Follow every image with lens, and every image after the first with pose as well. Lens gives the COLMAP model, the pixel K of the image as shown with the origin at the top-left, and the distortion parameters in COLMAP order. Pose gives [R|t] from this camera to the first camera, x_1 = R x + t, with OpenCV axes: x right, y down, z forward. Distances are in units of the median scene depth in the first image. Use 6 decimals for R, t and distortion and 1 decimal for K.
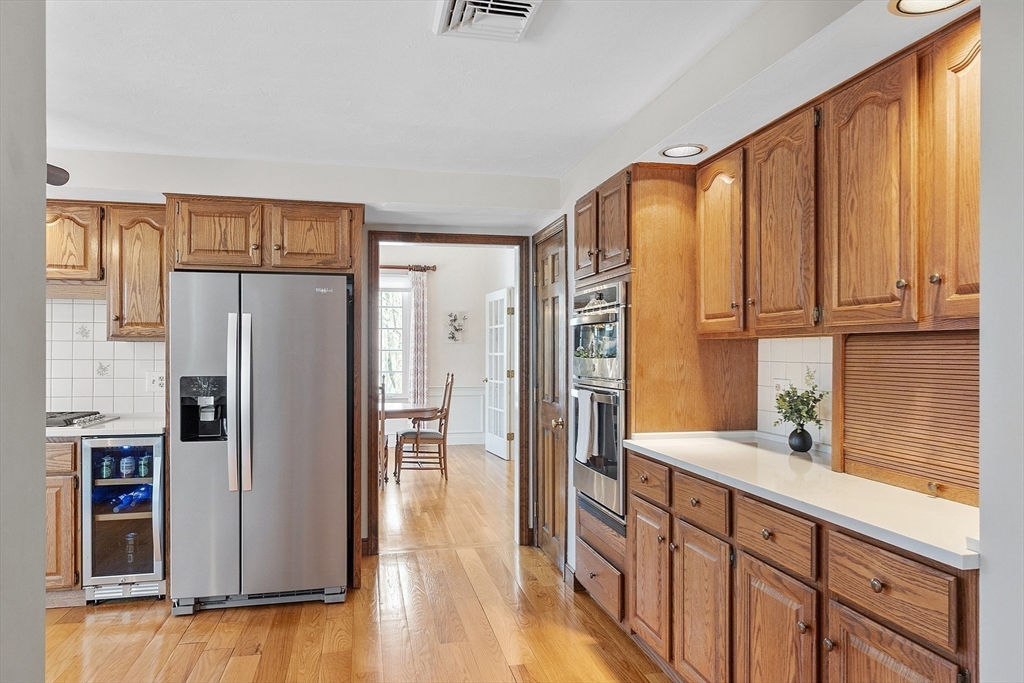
lens RADIAL K [[676.8, 0, 510.7], [0, 676.8, 351.9], [0, 0, 1]] dist [-0.000323, 0.004868]
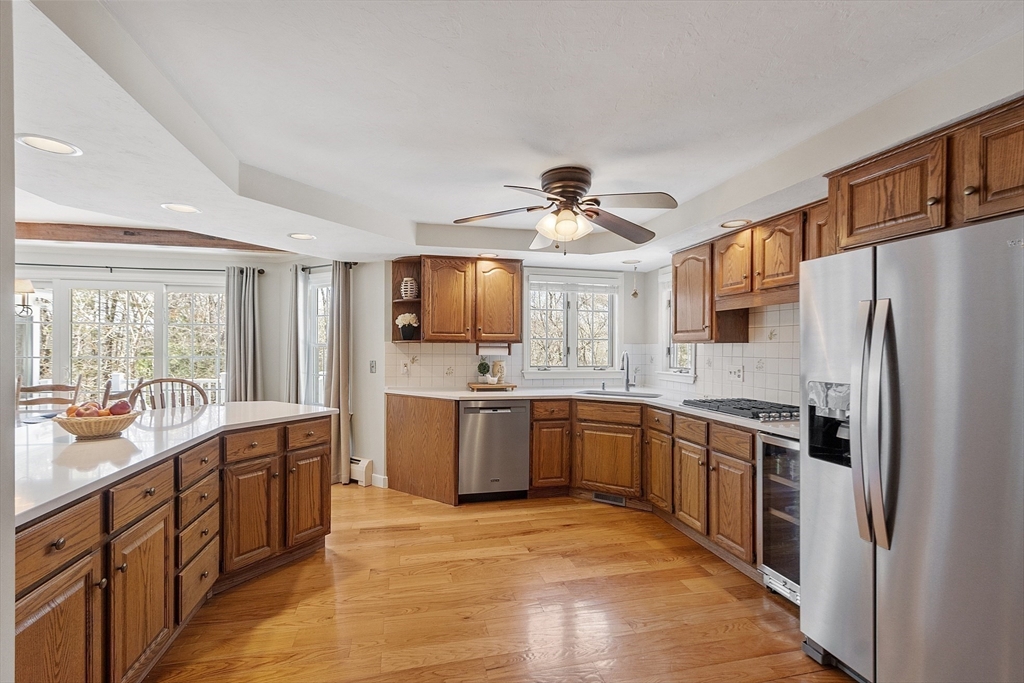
lens RADIAL K [[448.0, 0, 507.9], [0, 448.0, 349.2], [0, 0, 1]] dist [0.003235, 0.000573]
pose [[0.015917, 0.000780, -0.999873, 0.076263], [-0.003529, 0.999994, 0.000724, -0.003443], [0.999867, 0.003517, 0.015919, 0.578988]]
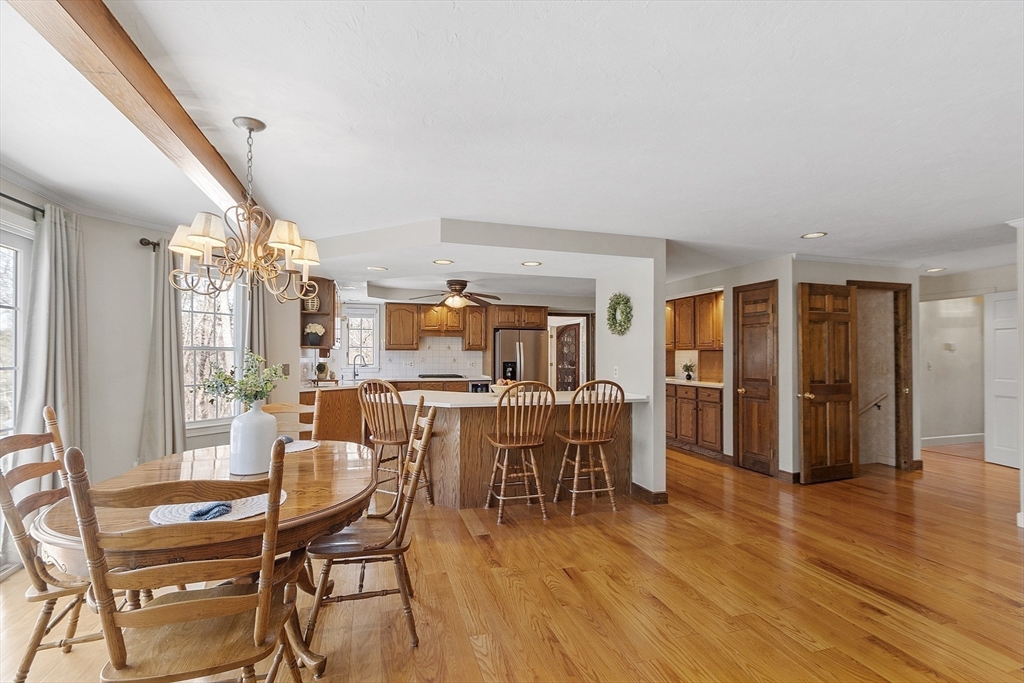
lens RADIAL K [[448.0, 0, 509.8], [0, 448.0, 353.4], [0, 0, 1]] dist [0.003235, 0.000573]
pose [[0.996740, 0.000643, 0.080683, -0.601476], [-0.000273, 0.999989, -0.004601, 0.005548], [-0.080685, 0.004564, 0.996729, -1.108987]]
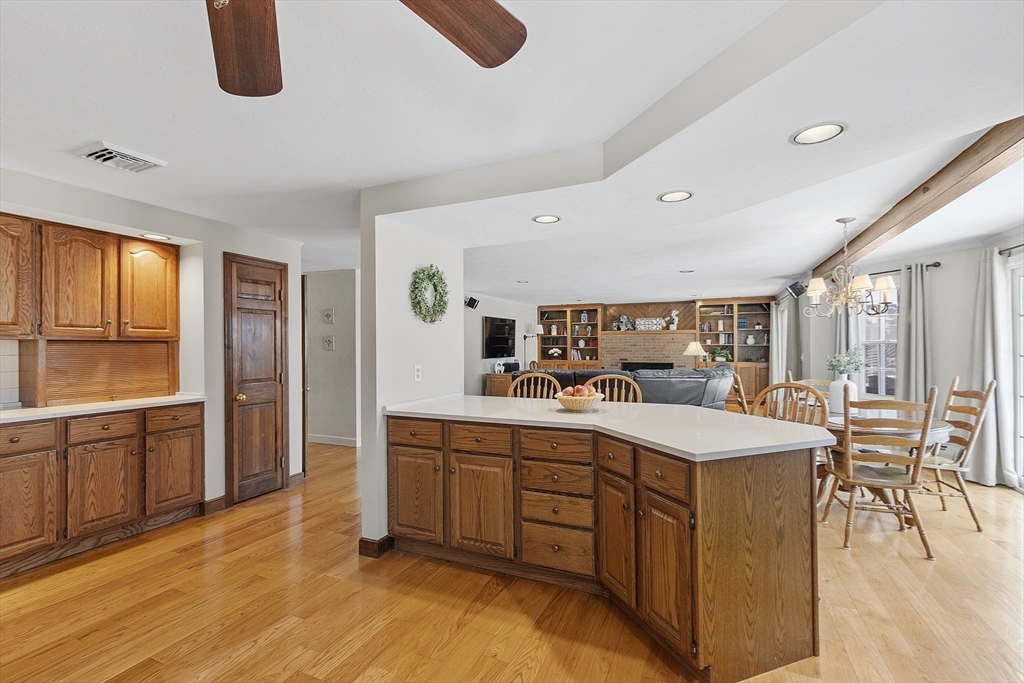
lens RADIAL K [[458.8, 0, 507.7], [0, 458.8, 343.3], [0, 0, 1]] dist [0.002279, -0.000948]
pose [[-0.797368, 0.005546, 0.603467, -0.902722], [0.002730, 0.999981, -0.005584, -0.002372], [-0.603487, -0.002805, -0.797368, 0.775593]]
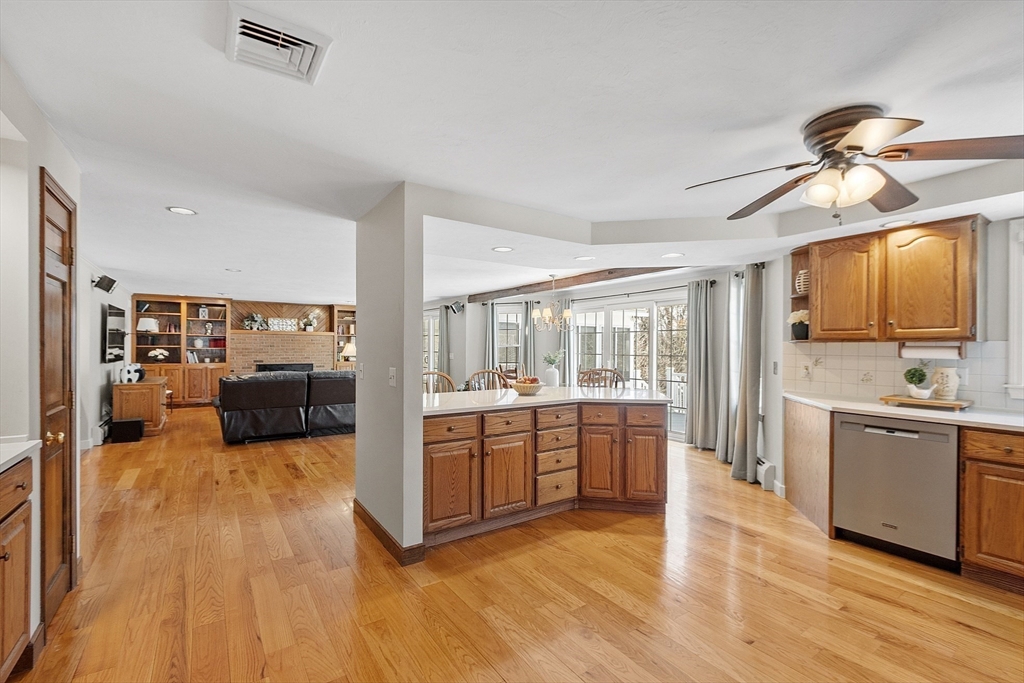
lens RADIAL K [[448.0, 0, 510.1], [0, 448.0, 346.6], [0, 0, 1]] dist [0.003235, 0.000573]
pose [[-0.927863, -0.006142, -0.372871, -0.068199], [-0.005673, 0.999981, -0.002354, -0.002654], [0.372878, -0.000068, -0.927880, 1.057817]]
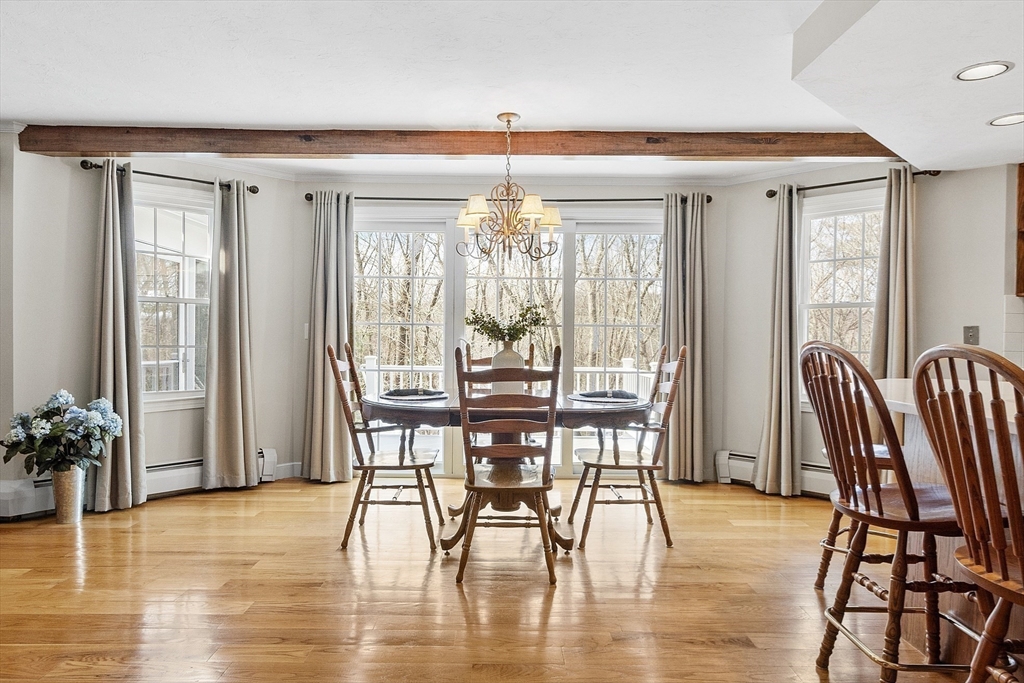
lens RADIAL K [[676.8, 0, 506.1], [0, 676.8, 351.4], [0, 0, 1]] dist [-0.000323, 0.004868]
pose [[-0.214397, 0.015467, -0.976624, 0.156457], [-0.007718, 0.999817, 0.017528, 0.059553], [0.976716, 0.011296, -0.214238, -0.295572]]
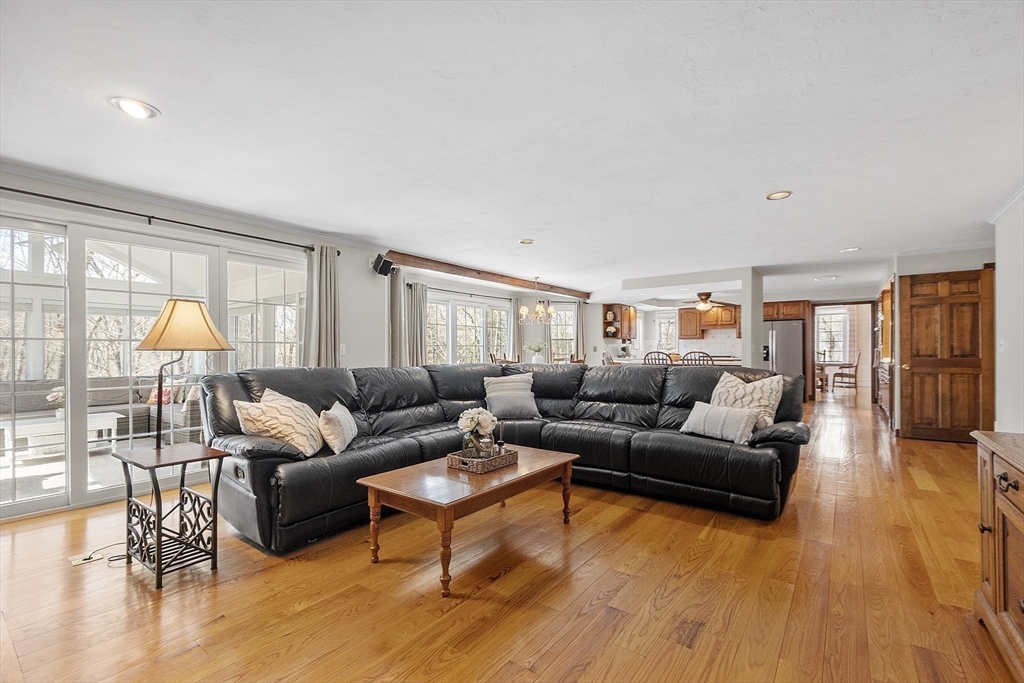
lens RADIAL K [[448.0, 0, 508.2], [0, 448.0, 349.4], [0, 0, 1]] dist [0.003235, 0.000573]
pose [[0.648547, -0.005804, -0.761153, 0.635756], [0.006171, 0.999978, -0.002367, 0.053140], [0.761150, -0.003162, 0.648568, -1.996922]]
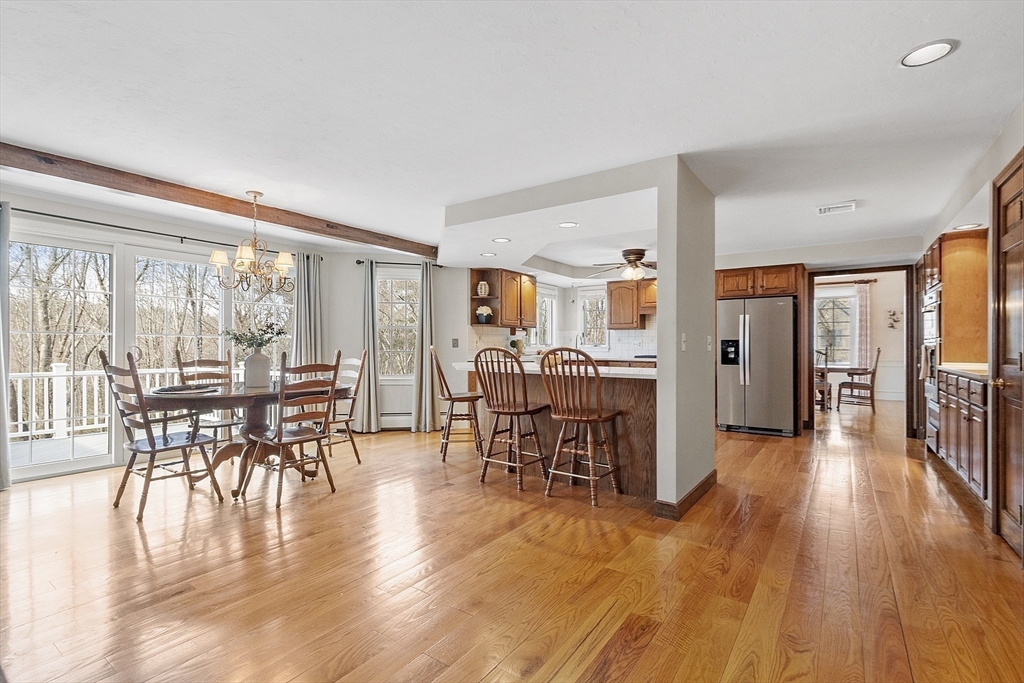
lens RADIAL K [[477.4, 0, 505.7], [0, 477.4, 343.6], [0, 0, 1]] dist [0.002806, 0.001243]
pose [[0.674675, -0.004282, -0.738102, 0.304885], [-0.000527, 0.999980, -0.006283, 0.059951], [0.738114, 0.004628, 0.674660, -0.836485]]
